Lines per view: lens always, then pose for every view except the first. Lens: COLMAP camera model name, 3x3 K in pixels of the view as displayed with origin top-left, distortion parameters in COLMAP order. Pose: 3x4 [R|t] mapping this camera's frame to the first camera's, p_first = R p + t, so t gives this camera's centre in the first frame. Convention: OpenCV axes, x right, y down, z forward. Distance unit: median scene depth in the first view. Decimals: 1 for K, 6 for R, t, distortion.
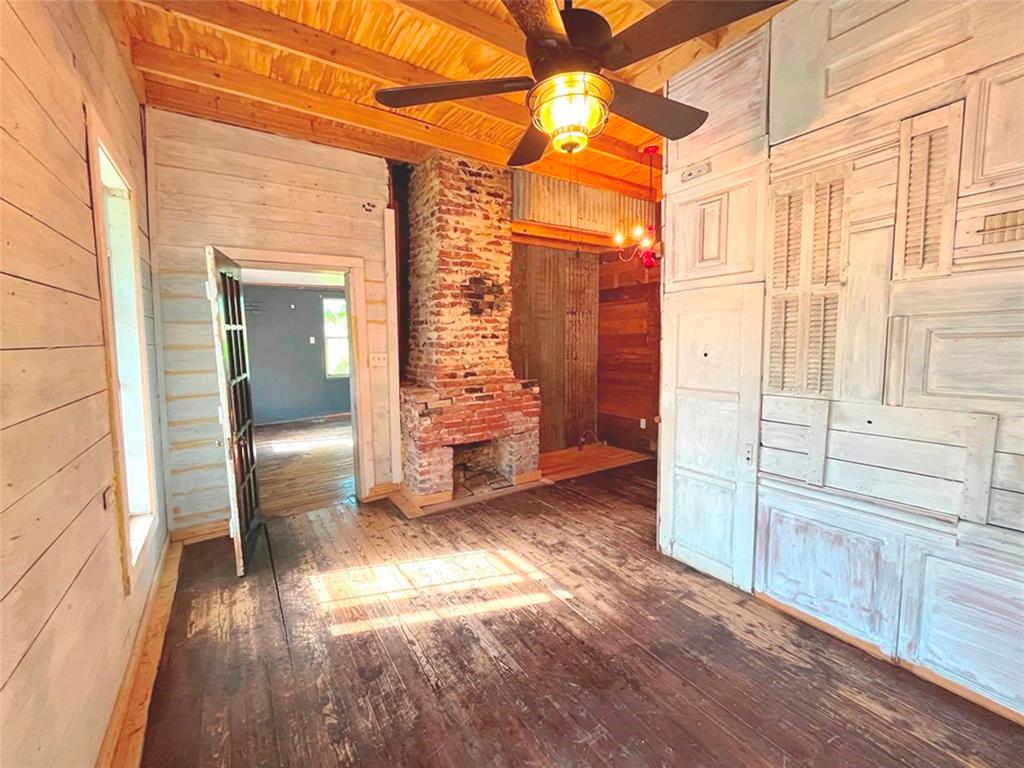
lens RADIAL K [[412.1, 0, 509.4], [0, 412.1, 378.3], [0, 0, 1]] dist [-0.001662, 0.000161]
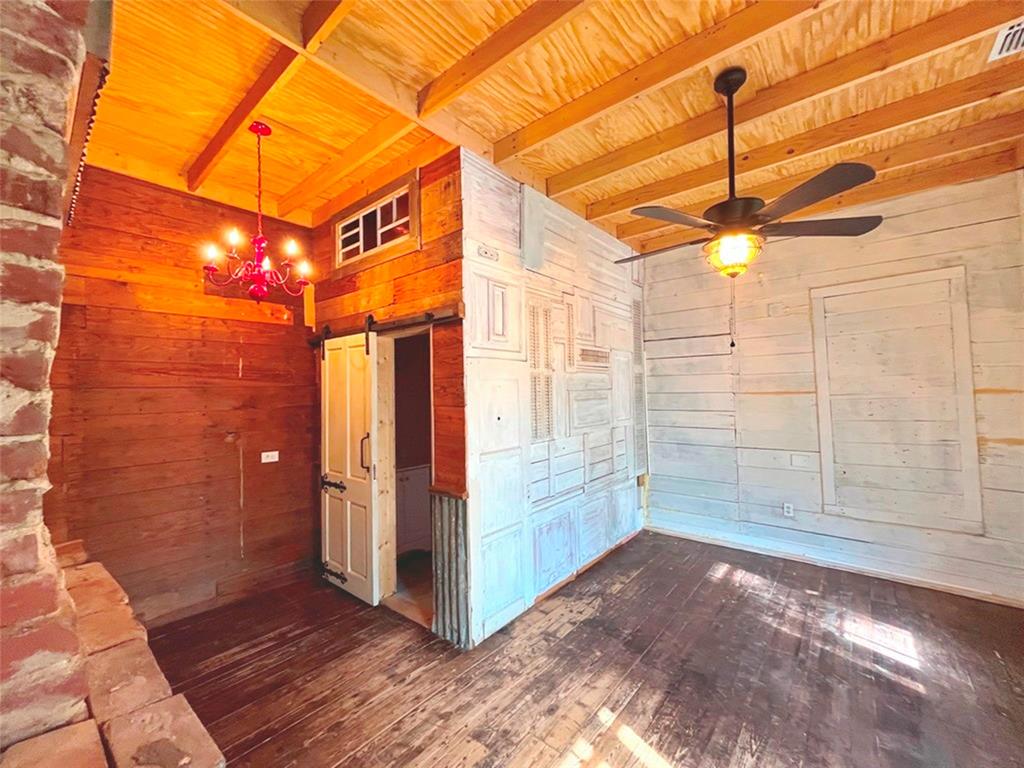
lens RADIAL K [[412.1, 0, 510.9], [0, 412.1, 382.3], [0, 0, 1]] dist [-0.001662, 0.000161]
pose [[-0.279630, 0.045398, 0.959034, -0.615277], [0.110592, 0.993756, -0.014795, -0.138149], [-0.953717, 0.101925, -0.282904, 1.311831]]
